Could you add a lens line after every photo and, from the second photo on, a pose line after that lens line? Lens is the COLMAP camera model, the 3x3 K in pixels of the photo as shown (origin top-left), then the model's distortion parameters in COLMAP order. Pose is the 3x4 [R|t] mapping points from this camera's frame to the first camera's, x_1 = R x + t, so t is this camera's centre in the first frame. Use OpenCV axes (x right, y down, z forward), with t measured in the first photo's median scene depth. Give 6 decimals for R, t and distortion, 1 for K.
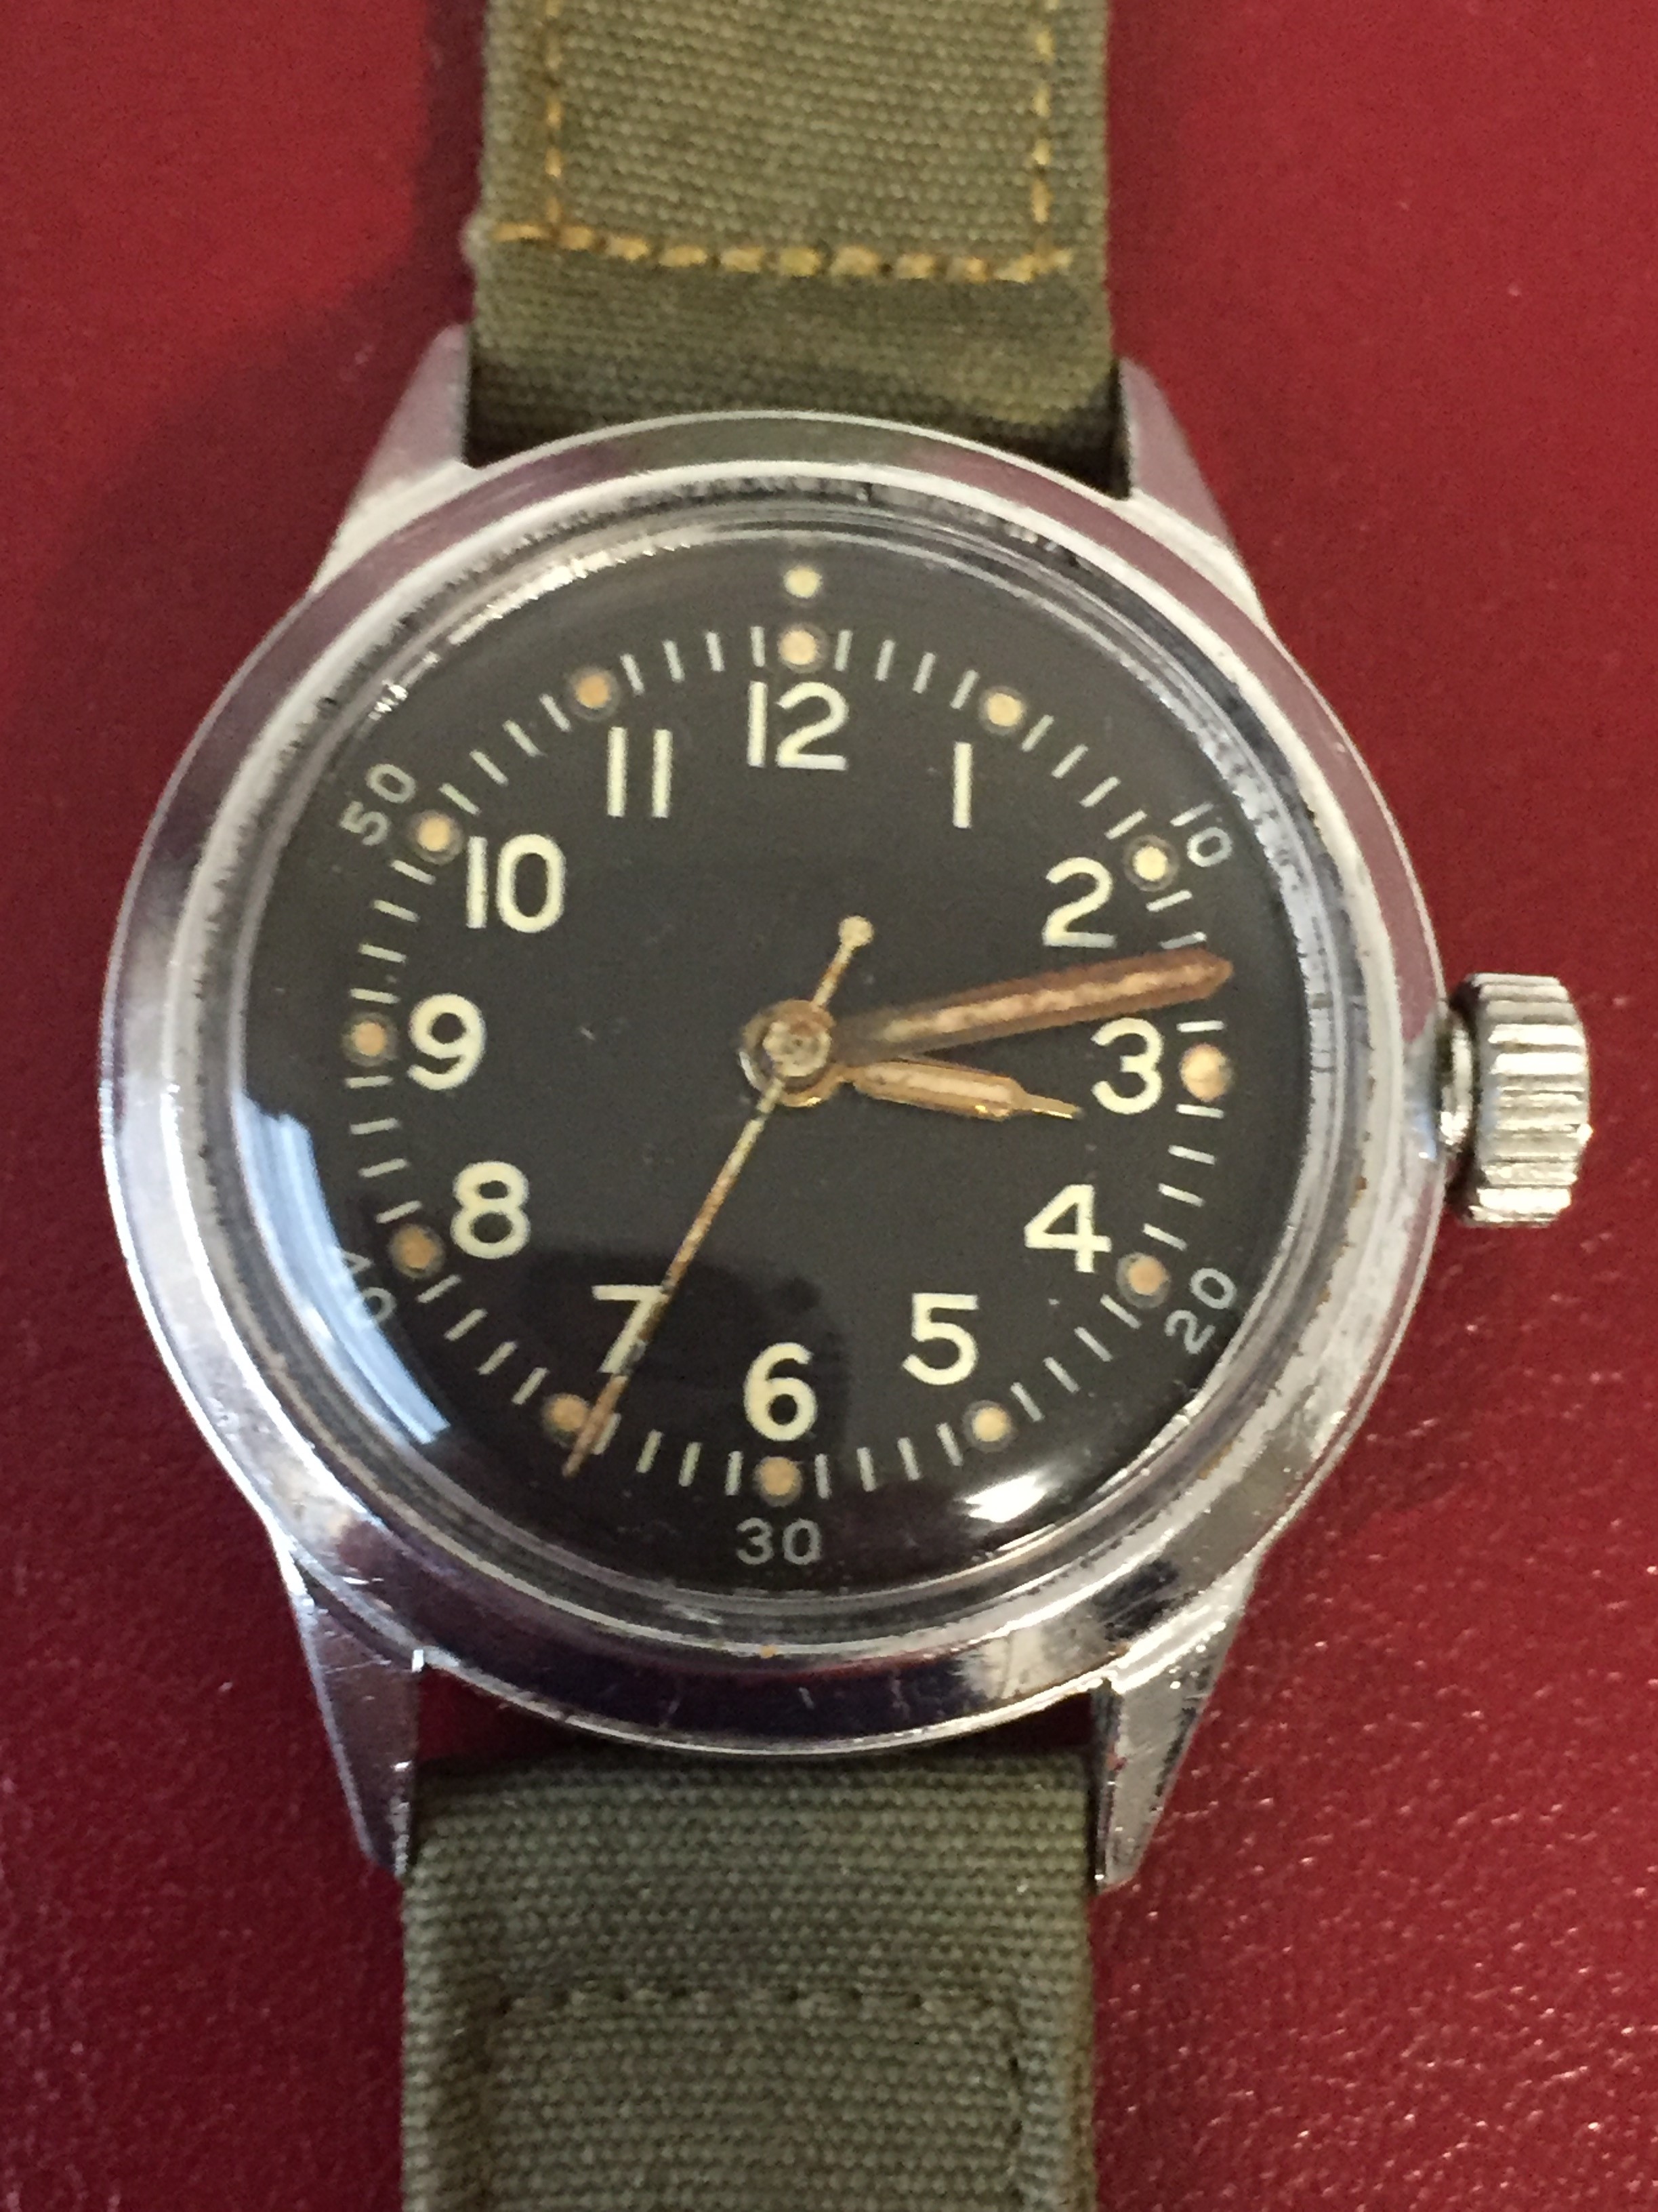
lens RADIAL K [[3206.0, 0, 823.6], [0, 3206.0, 1116.6], [0, 0, 1]] dist [0.052444, 0.000000]
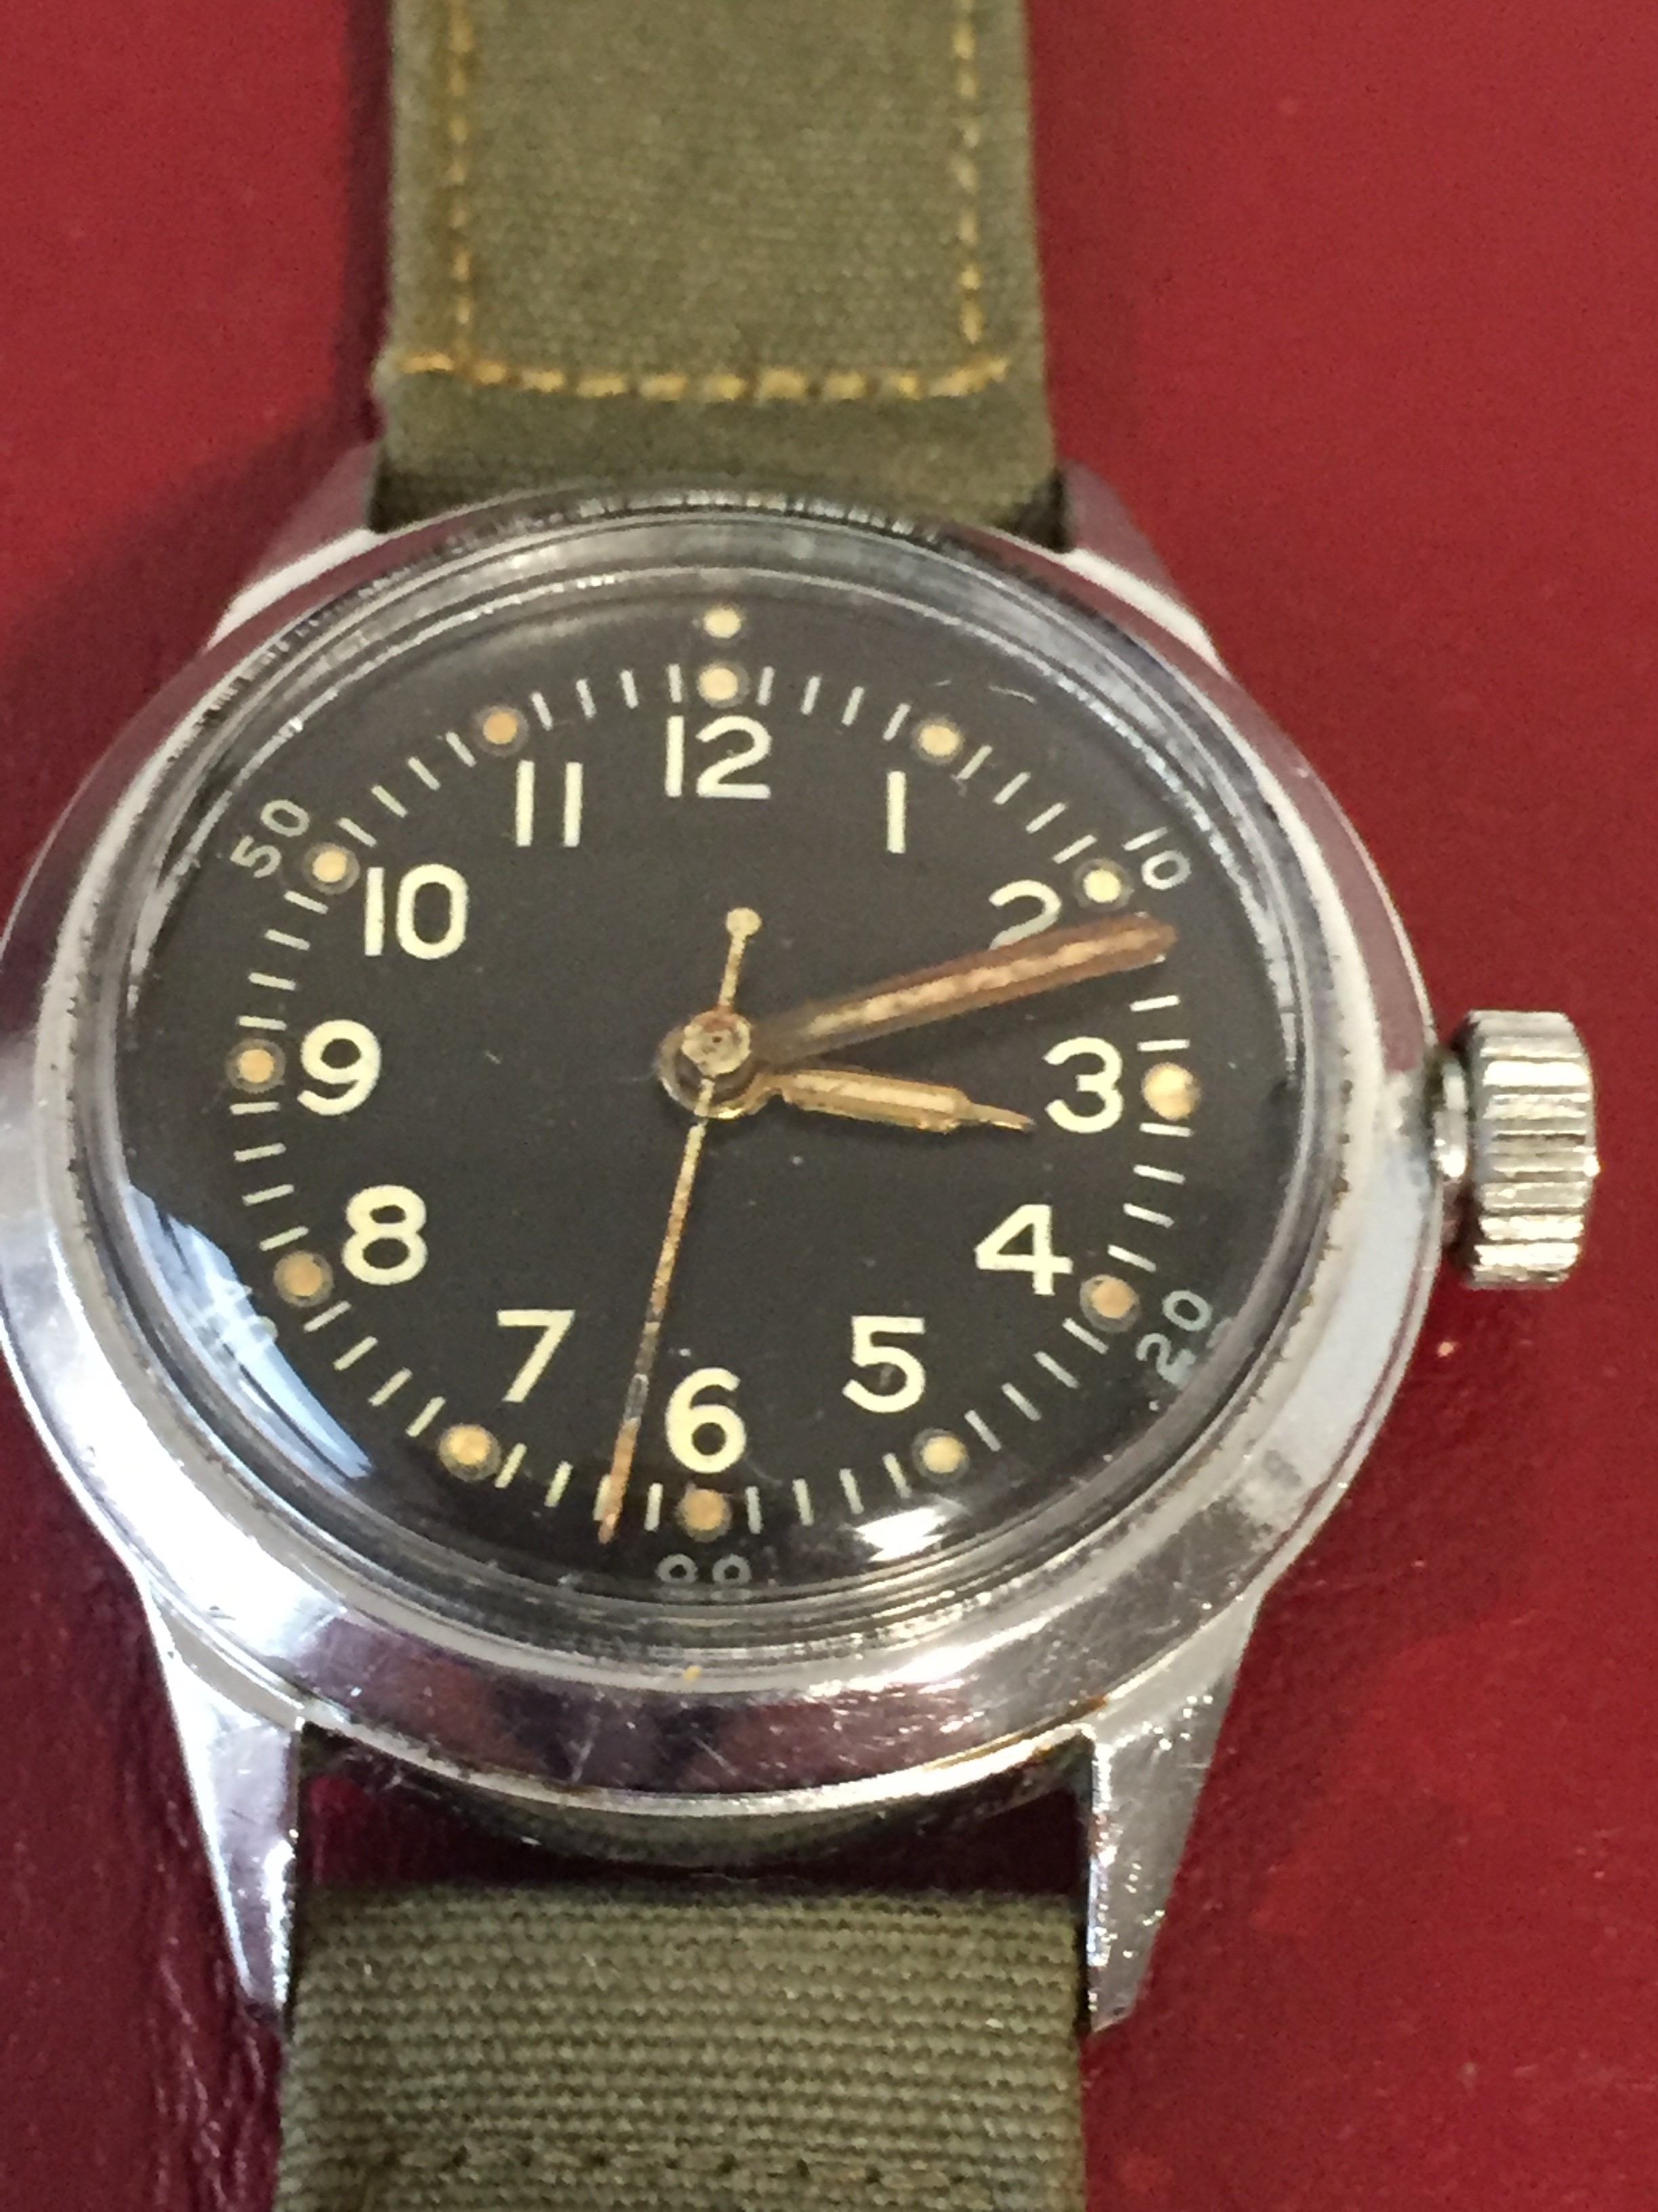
lens RADIAL K [[4332.0, 0, 802.1], [0, 4332.0, 1175.6], [0, 0, 1]] dist [0.058349, 0.000000]
pose [[0.999288, -0.029063, -0.024070, 0.043776], [0.020686, 0.955349, -0.294755, 0.372454], [0.031562, 0.294047, 0.955270, -0.173183]]
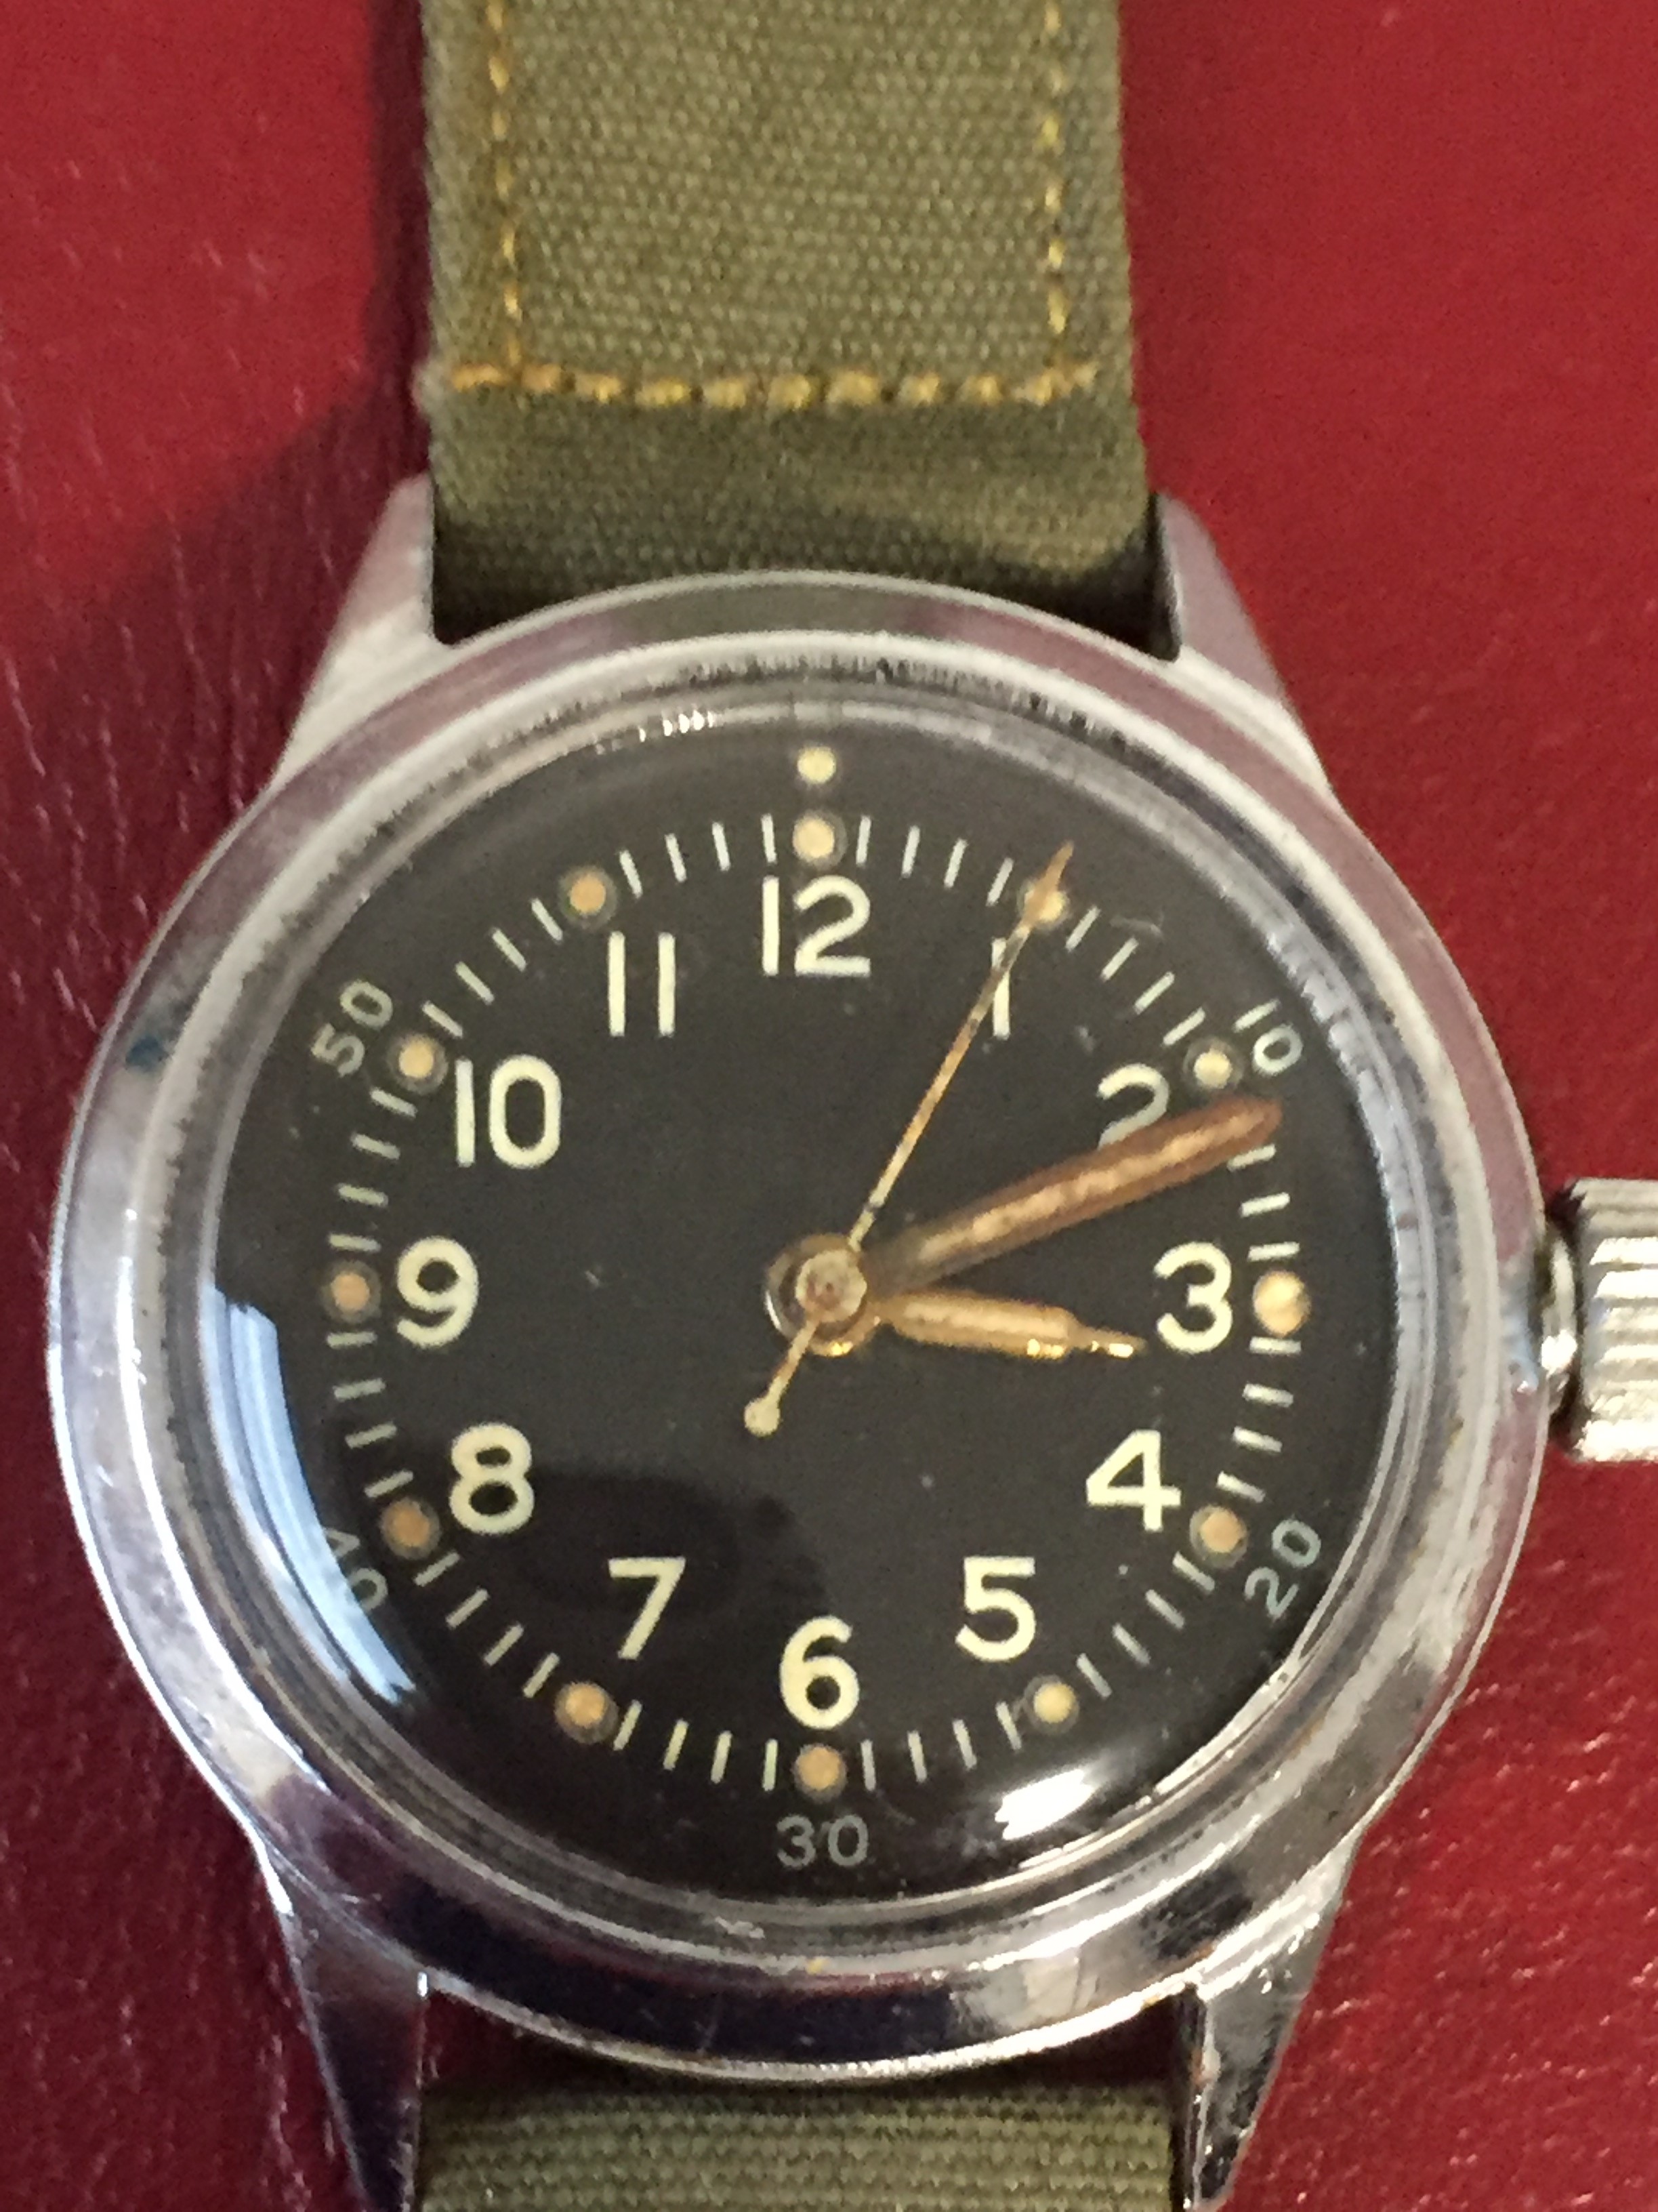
lens RADIAL K [[4332.0, 0, 831.8], [0, 4332.0, 1117.2], [0, 0, 1]] dist [0.058349, 0.000000]
pose [[0.999290, -0.025080, 0.028101, -0.039616], [0.025812, 0.999329, -0.025995, -0.037466], [-0.027431, 0.026702, 0.999267, -0.212629]]
